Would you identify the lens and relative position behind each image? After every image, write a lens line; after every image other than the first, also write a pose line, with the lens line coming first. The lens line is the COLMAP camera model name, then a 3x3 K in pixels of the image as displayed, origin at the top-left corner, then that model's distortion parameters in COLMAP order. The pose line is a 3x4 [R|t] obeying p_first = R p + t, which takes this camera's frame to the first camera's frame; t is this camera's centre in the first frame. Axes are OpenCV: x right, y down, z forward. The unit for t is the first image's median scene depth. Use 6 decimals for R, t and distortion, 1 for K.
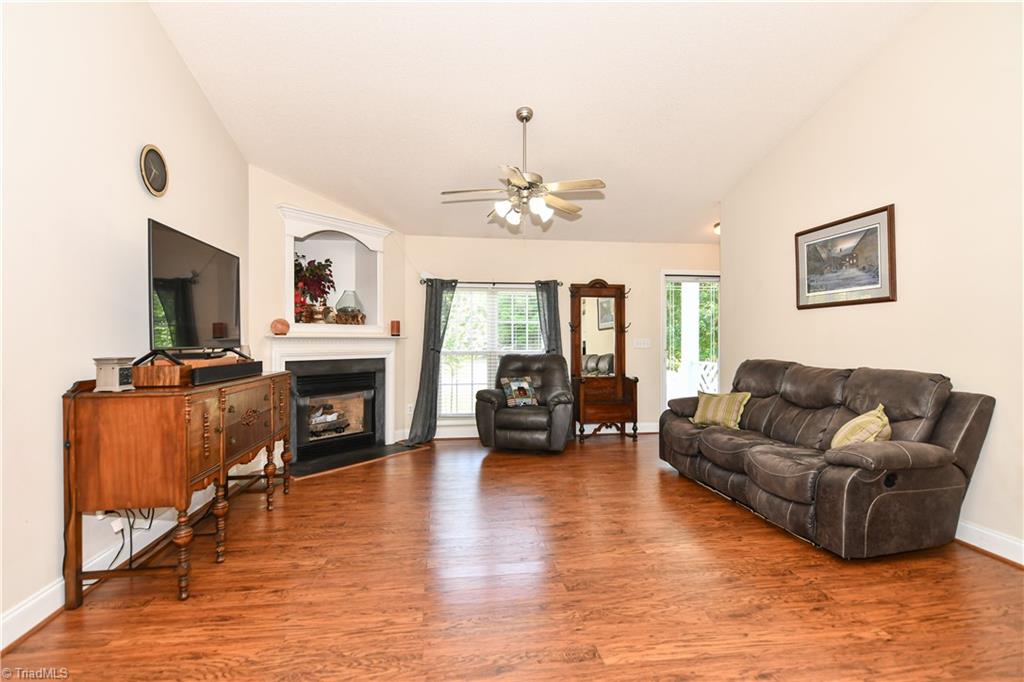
lens RADIAL K [[497.2, 0, 512.0], [0, 497.2, 341.0], [0, 0, 1]] dist [0.001294, -0.000338]
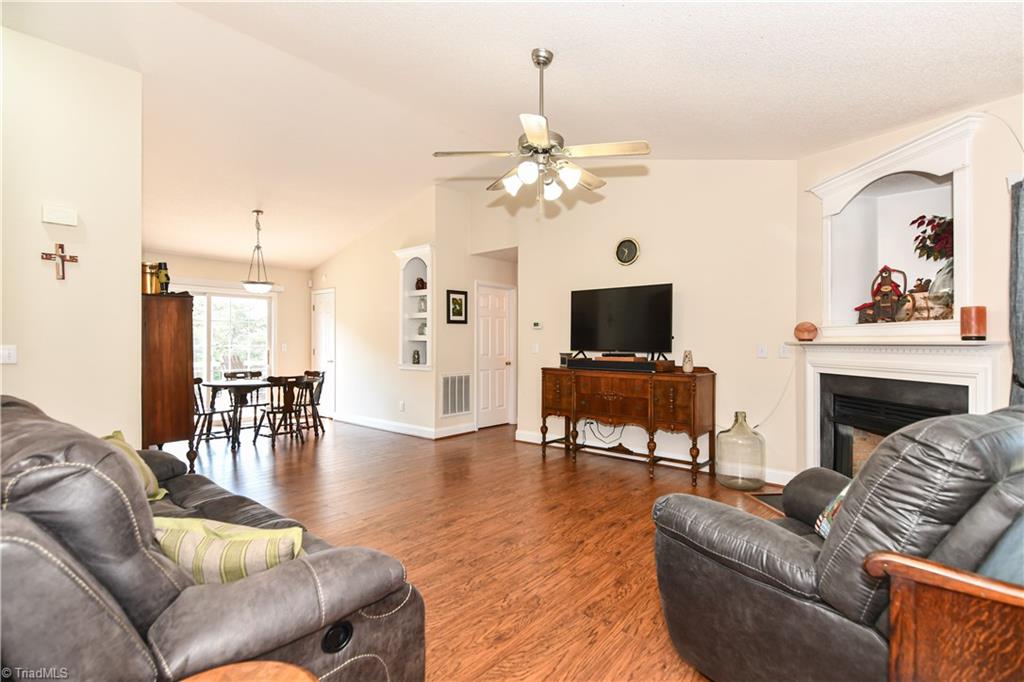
lens RADIAL K [[494.2, 0, 506.5], [0, 494.2, 339.6], [0, 0, 1]] dist [-0.002834, -0.000918]
pose [[-0.768815, -0.006479, -0.639438, 0.466059], [-0.002725, 0.999973, -0.006856, -0.007043], [0.639465, -0.003528, -0.768812, 1.298350]]
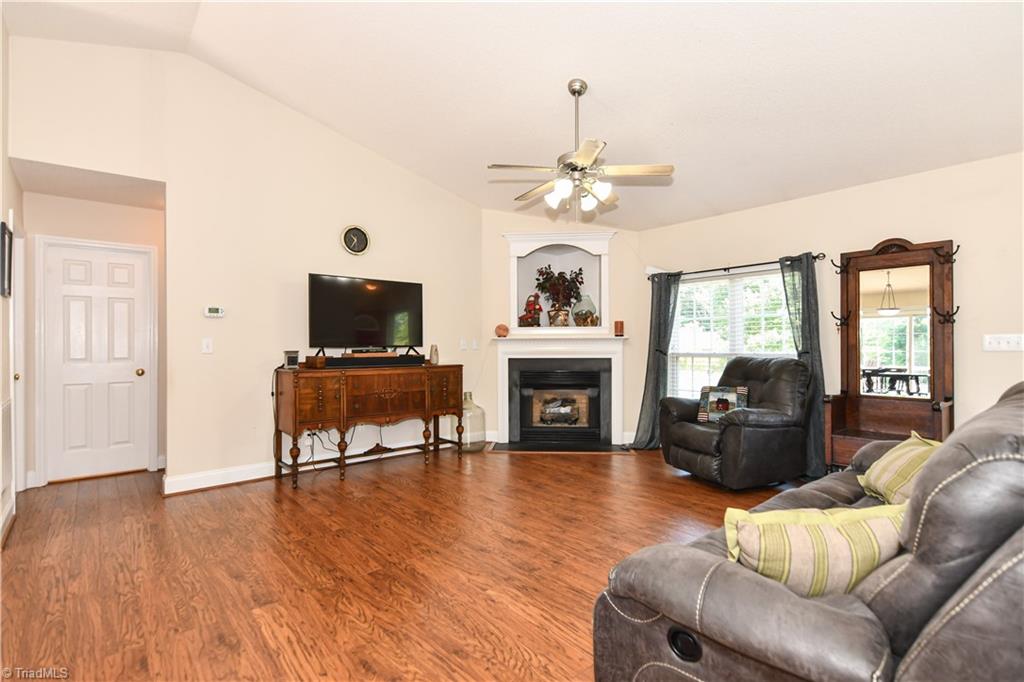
lens RADIAL K [[495.3, 0, 508.7], [0, 495.3, 346.0], [0, 0, 1]] dist [0.004095, -0.000699]
pose [[0.518612, 0.001838, -0.855007, 0.602226], [0.004249, 0.999980, 0.004727, 0.004533], [0.854999, -0.006085, 0.518594, 0.360506]]
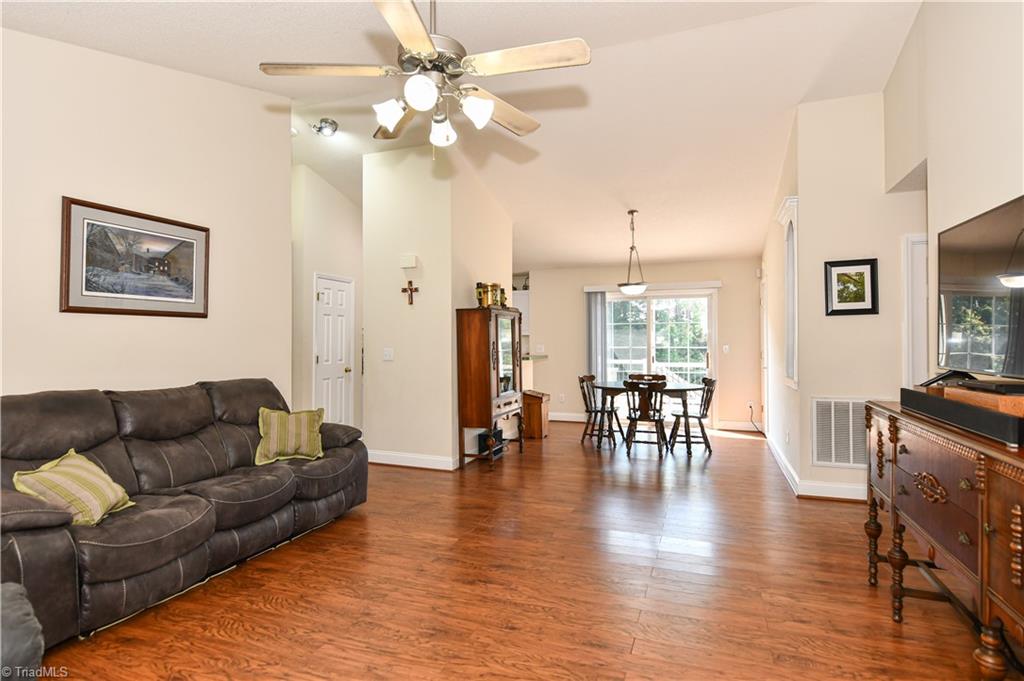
lens RADIAL K [[519.1, 0, 507.9], [0, 519.1, 336.7], [0, 0, 1]] dist [-0.000223, 0.000101]
pose [[-0.867066, 0.007273, 0.498141, -0.257995], [0.004400, 0.999966, -0.006942, -0.020981], [-0.498174, -0.003827, -0.867068, 1.190455]]
